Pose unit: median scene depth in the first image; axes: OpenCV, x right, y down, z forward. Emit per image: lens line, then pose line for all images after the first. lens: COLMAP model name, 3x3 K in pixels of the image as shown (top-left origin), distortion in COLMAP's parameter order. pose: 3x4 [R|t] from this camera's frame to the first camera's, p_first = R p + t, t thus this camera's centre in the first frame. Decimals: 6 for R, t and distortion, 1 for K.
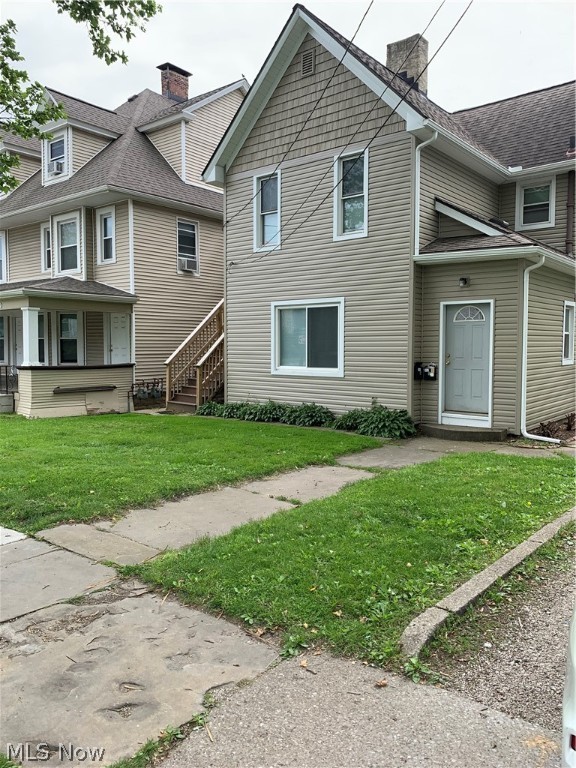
lens RADIAL K [[588.7, 0, 287.3], [0, 588.7, 385.4], [0, 0, 1]] dist [0.039630, -0.048616]
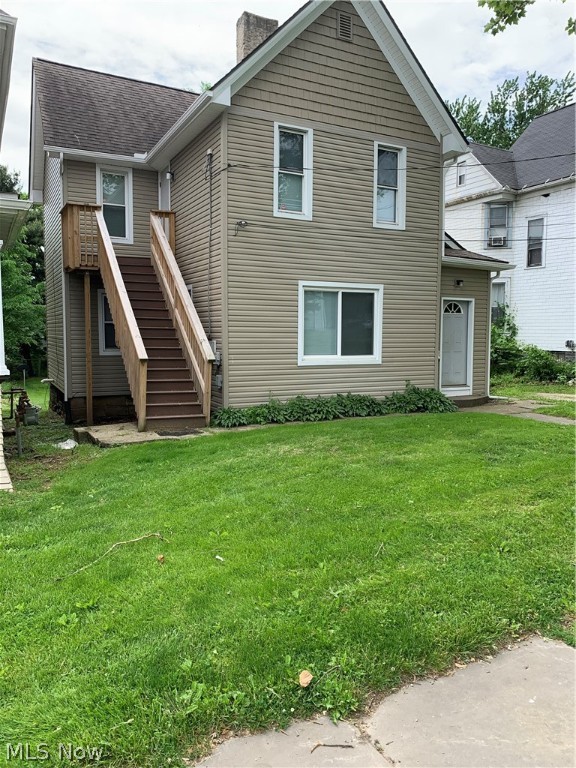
lens RADIAL K [[588.7, 0, 288.7], [0, 588.7, 380.3], [0, 0, 1]] dist [0.039630, -0.048616]
pose [[0.390458, -0.070339, 0.917930, -0.896286], [0.055127, 0.997074, 0.052954, -0.047238], [-0.918969, 0.029927, 0.393193, 0.738854]]
